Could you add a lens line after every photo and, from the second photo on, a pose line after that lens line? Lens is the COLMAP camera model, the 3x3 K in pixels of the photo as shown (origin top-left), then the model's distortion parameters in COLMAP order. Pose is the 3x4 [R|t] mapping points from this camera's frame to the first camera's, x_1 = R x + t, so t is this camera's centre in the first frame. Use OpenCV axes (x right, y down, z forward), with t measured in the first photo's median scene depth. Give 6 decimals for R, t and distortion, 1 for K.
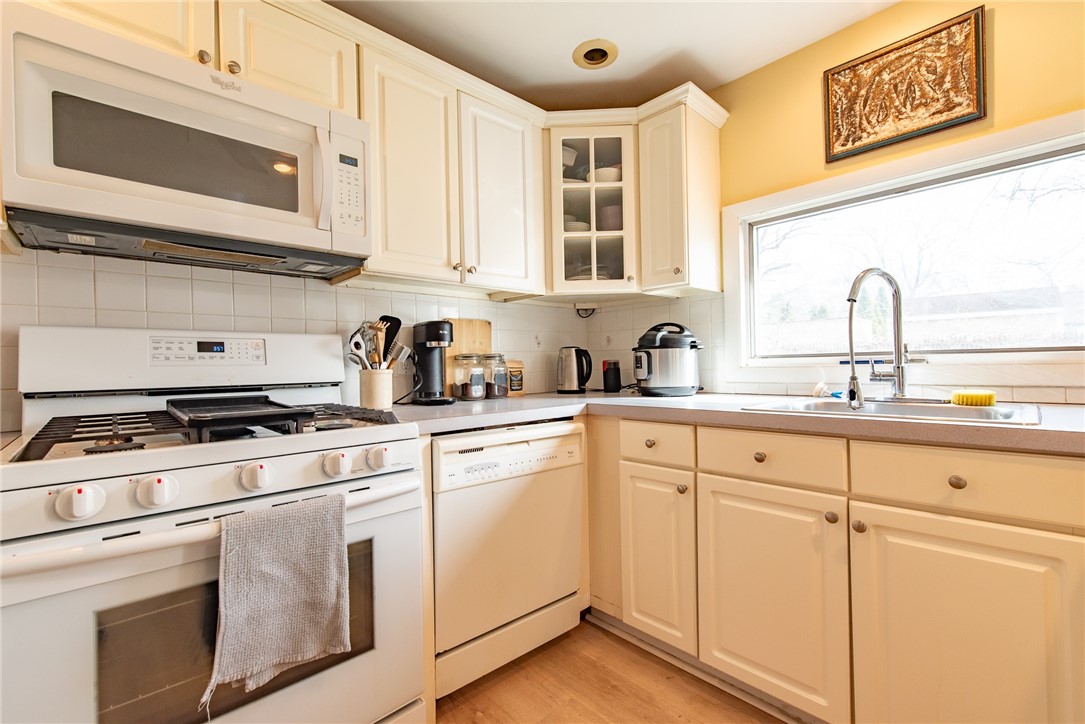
lens RADIAL K [[466.7, 0, 541.6], [0, 466.7, 364.6], [0, 0, 1]] dist [-0.000873, -0.000128]
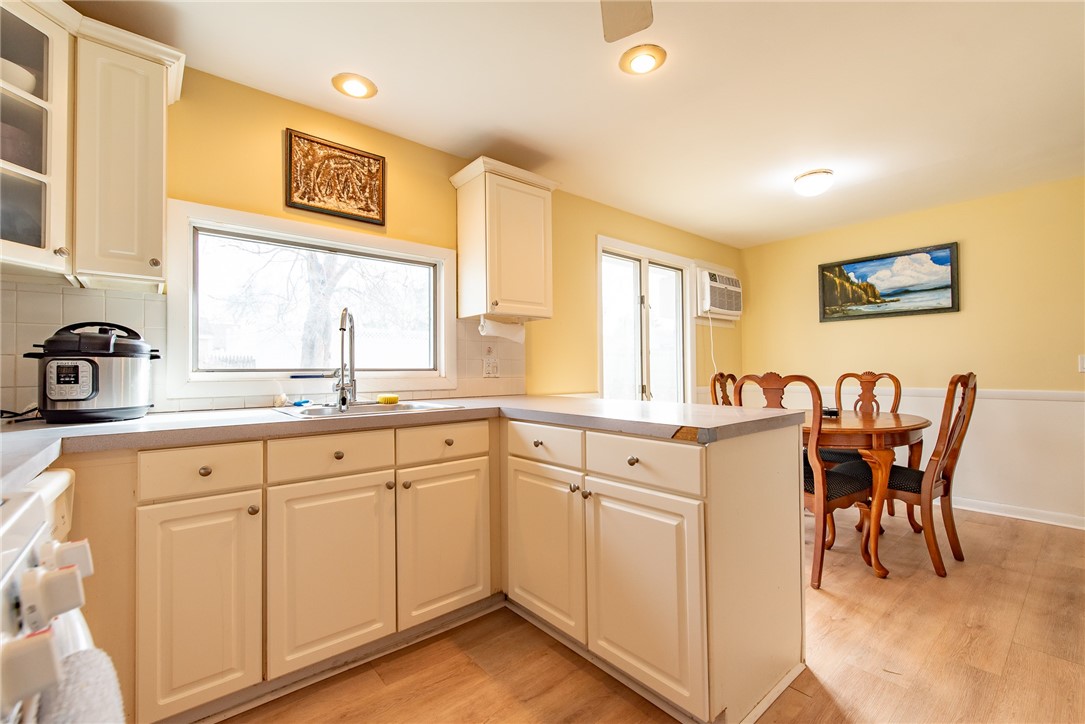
lens RADIAL K [[466.7, 0, 541.6], [0, 466.7, 364.6], [0, 0, 1]] dist [-0.000873, -0.000128]
pose [[0.052025, 0.033140, 0.998096, -0.580219], [0.003406, 0.999438, -0.033362, 0.007133], [-0.998640, 0.005135, 0.051883, 0.346044]]
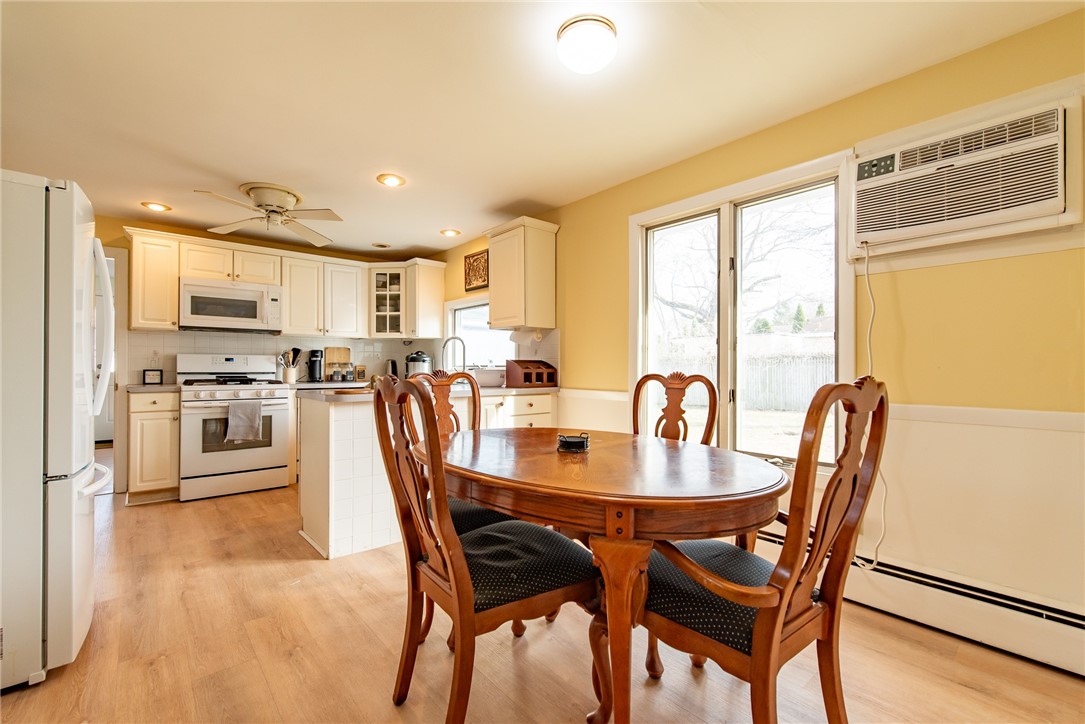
lens RADIAL K [[466.7, 0, 541.6], [0, 466.7, 364.6], [0, 0, 1]] dist [-0.000873, -0.000128]
pose [[0.999006, 0.021581, -0.038993, 1.302067], [-0.021741, 0.999757, -0.003681, -0.033961], [0.038904, 0.004525, 0.999233, -1.767971]]
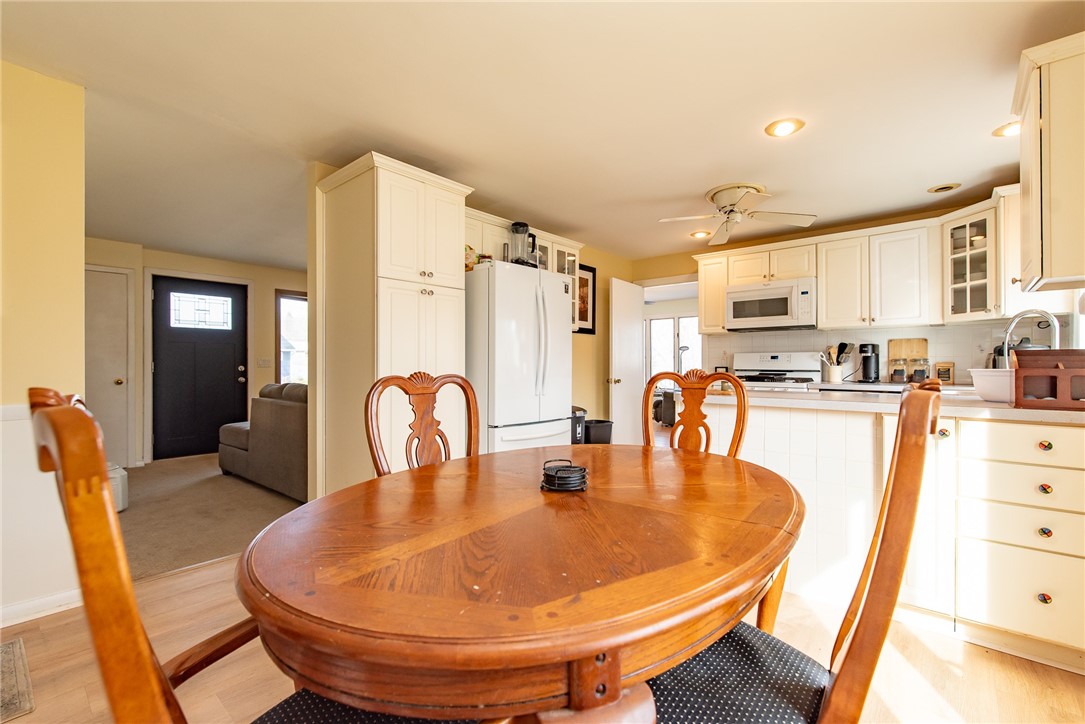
lens RADIAL K [[472.1, 0, 548.4], [0, 472.1, 363.0], [0, 0, 1]] dist [-0.000483, 0.000078]
pose [[0.105432, 0.017314, -0.994276, 2.051602], [-0.001036, 0.999850, 0.017301, -0.047473], [0.994426, -0.000794, 0.105434, -0.777533]]
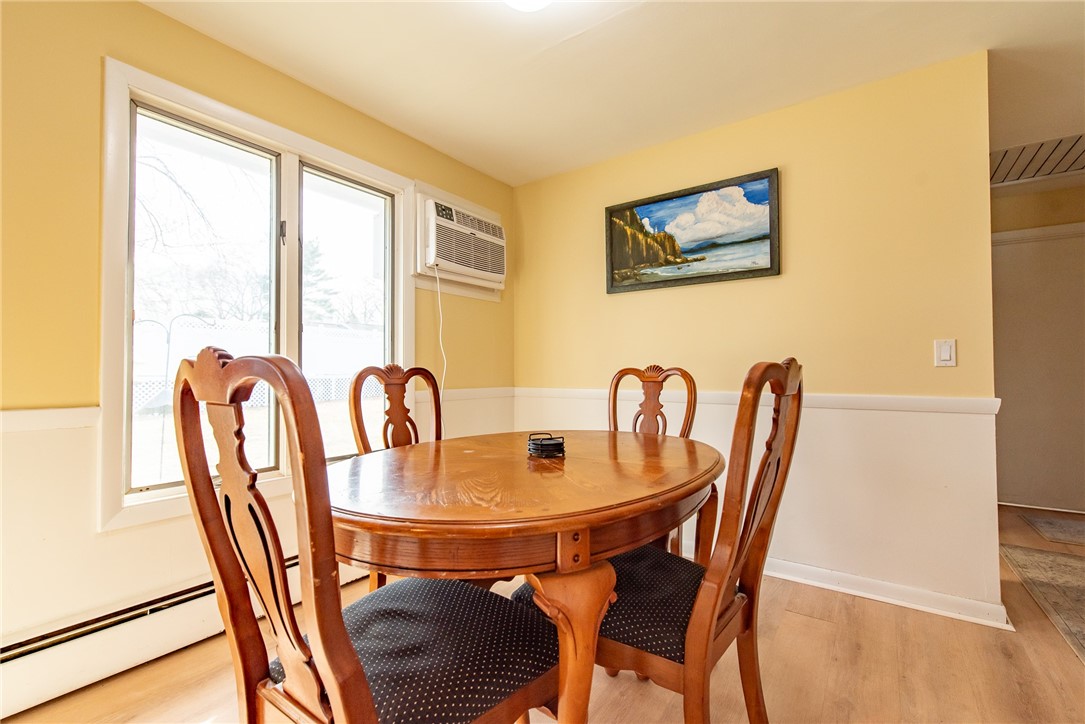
lens RADIAL K [[472.1, 0, 548.4], [0, 472.1, 363.0], [0, 0, 1]] dist [-0.000483, 0.000078]
pose [[-0.206691, 0.038481, 0.977649, 0.451941], [0.004930, 0.999255, -0.038289, 0.016038], [-0.978394, -0.003094, -0.206727, -0.516753]]
